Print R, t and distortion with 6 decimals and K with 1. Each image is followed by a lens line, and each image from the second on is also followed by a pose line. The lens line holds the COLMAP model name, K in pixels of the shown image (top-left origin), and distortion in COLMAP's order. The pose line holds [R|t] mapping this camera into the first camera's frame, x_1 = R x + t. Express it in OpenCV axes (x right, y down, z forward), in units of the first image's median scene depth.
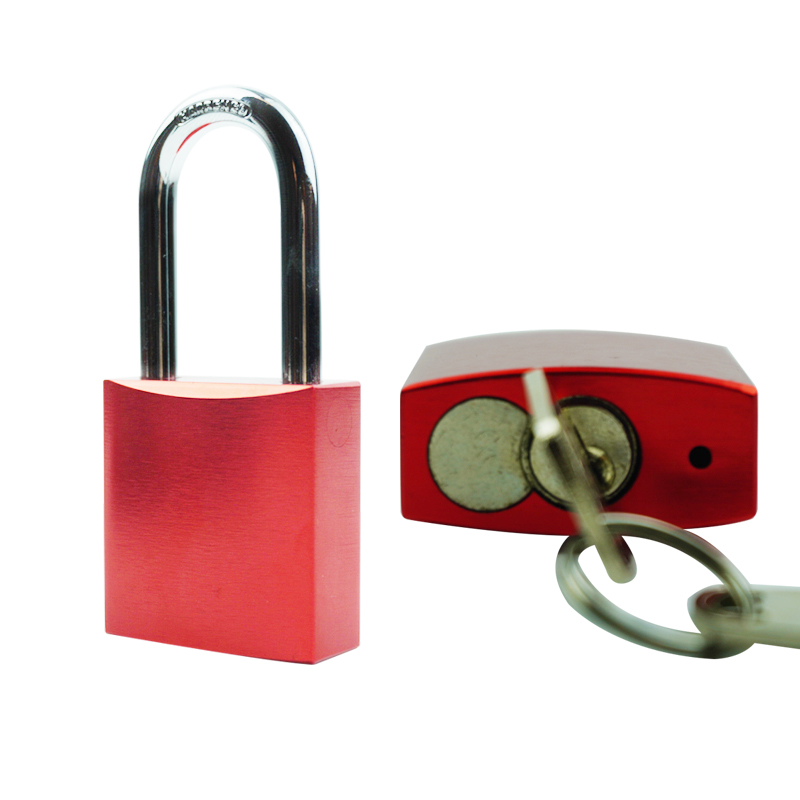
lens RADIAL K [[2276.6, 0, 400.1], [0, 2276.6, 398.7], [0, 0, 1]] dist [-0.032917, 0.000000]
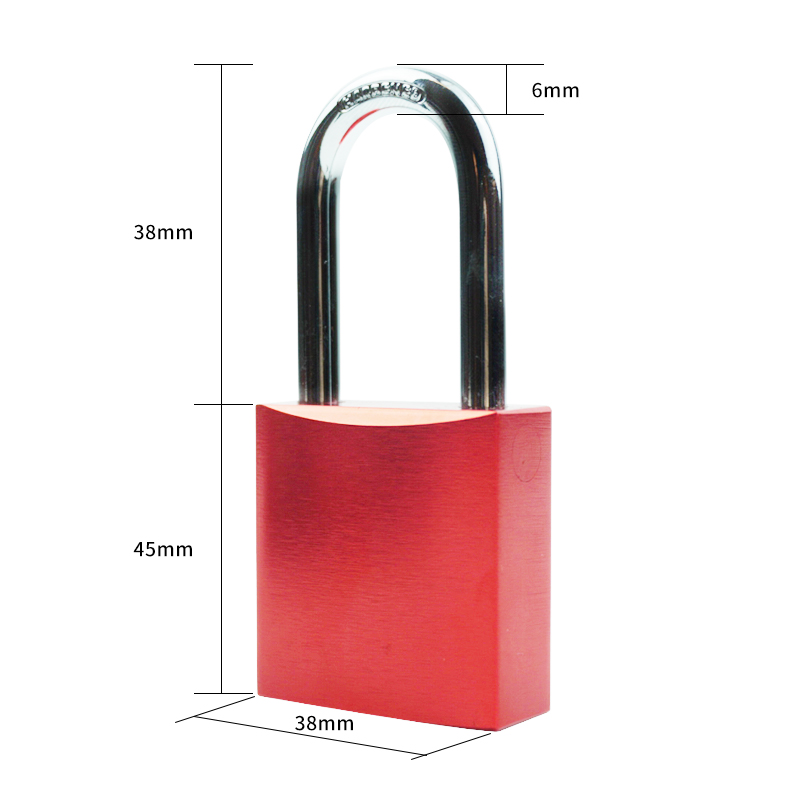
lens RADIAL K [[1593.2, 0, 399.9], [0, 1593.2, 401.5], [0, 0, 1]] dist [-0.020920, 0.000000]
pose [[0.999987, -0.000104, -0.005144, -0.072050], [0.000098, 0.999999, -0.001154, -0.008730], [0.005144, 0.001154, 0.999986, 0.391267]]
